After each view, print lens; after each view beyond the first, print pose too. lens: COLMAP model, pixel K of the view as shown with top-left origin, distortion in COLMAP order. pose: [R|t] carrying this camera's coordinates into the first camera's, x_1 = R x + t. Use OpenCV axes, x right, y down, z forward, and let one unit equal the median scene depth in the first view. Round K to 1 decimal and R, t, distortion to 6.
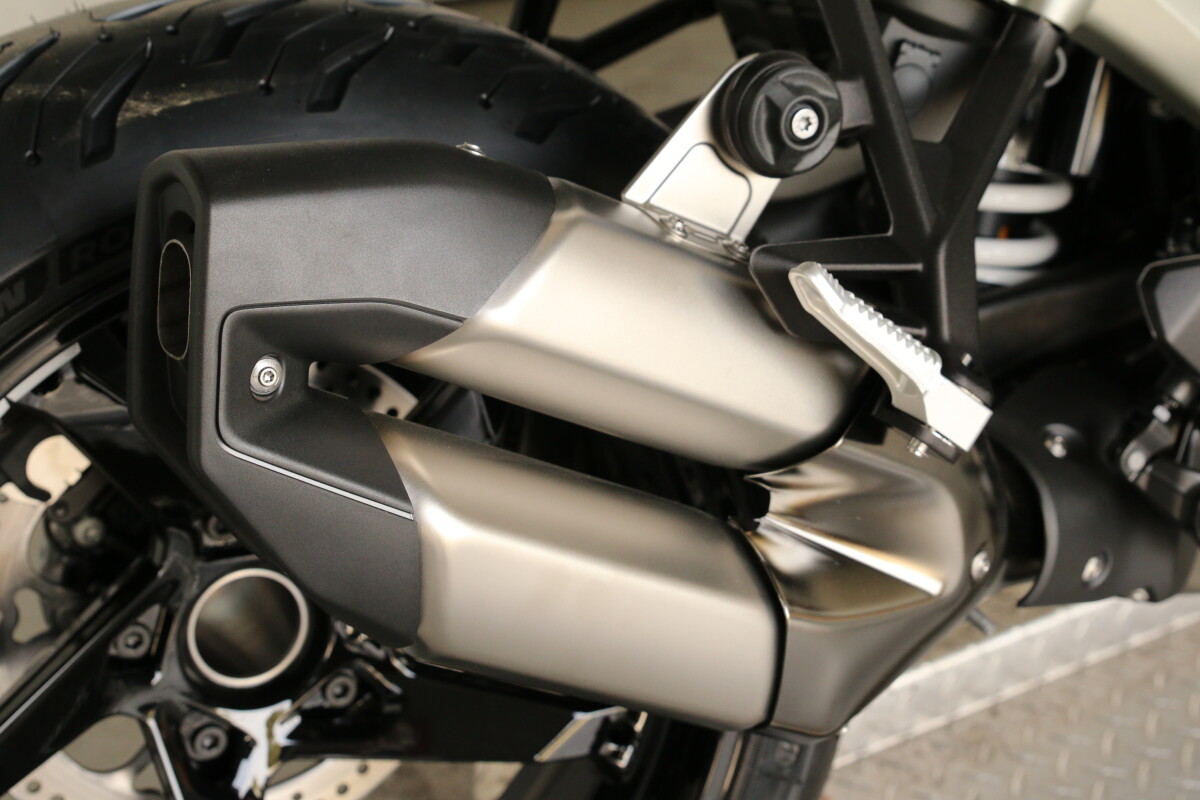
lens RADIAL K [[2243.0, 0, 600.0], [0, 2243.0, 400.0], [0, 0, 1]] dist [-0.012546, 0.135443]
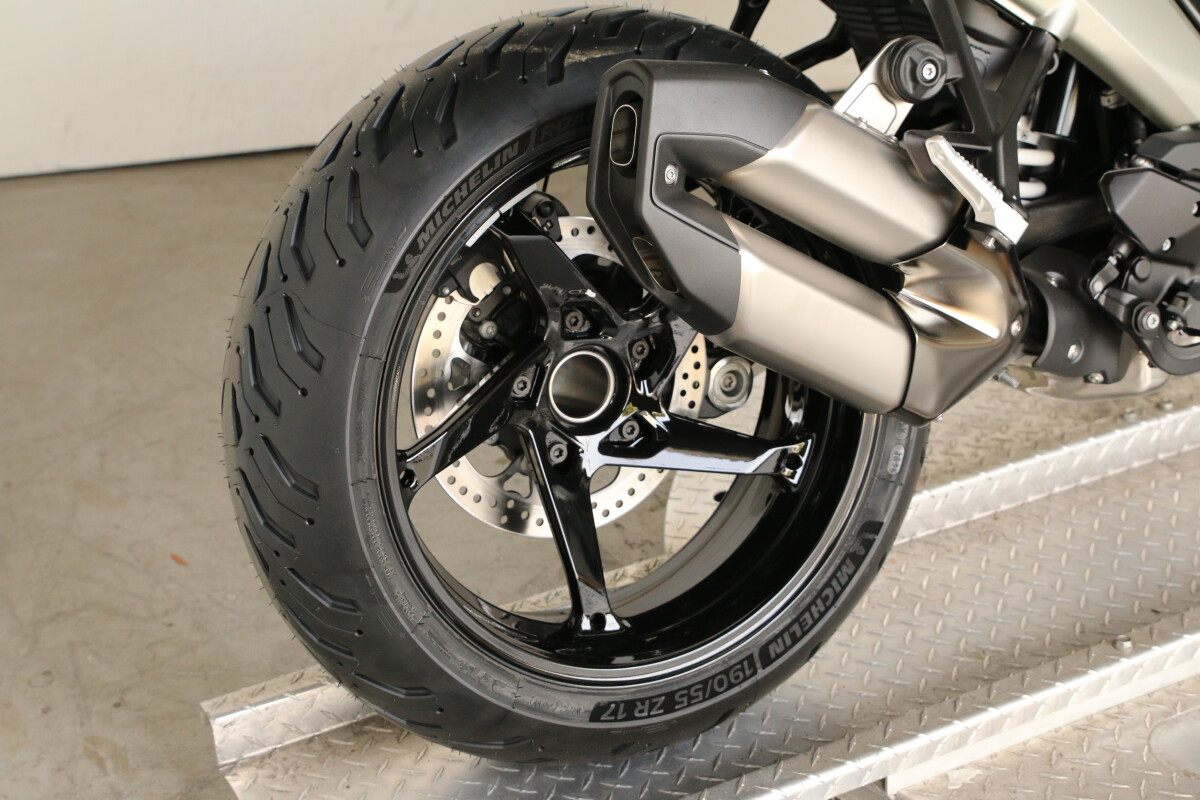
lens RADIAL K [[2041.6, 0, 600.0], [0, 2041.6, 400.0], [0, 0, 1]] dist [-0.014663, 0.008054]
pose [[0.999549, 0.015705, 0.025584, -0.212275], [-0.013417, 0.996095, -0.087264, 0.288034], [-0.026855, 0.086881, 0.995857, -0.639689]]
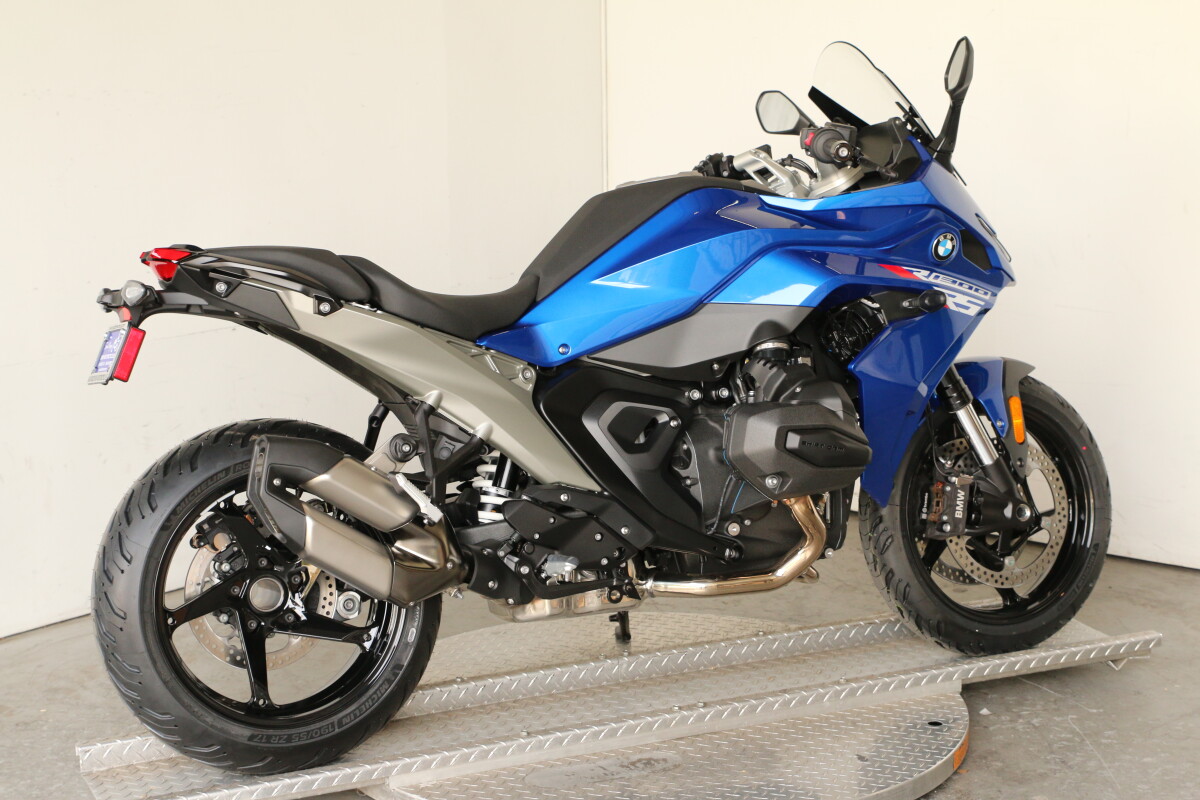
lens RADIAL K [[2243.0, 0, 600.0], [0, 2243.0, 400.0], [0, 0, 1]] dist [-0.012546, 0.135443]
pose [[0.997724, 0.052965, -0.041739, 0.603567], [-0.063661, 0.943935, -0.323935, 1.102711], [0.022242, 0.325855, 0.945158, -2.942987]]
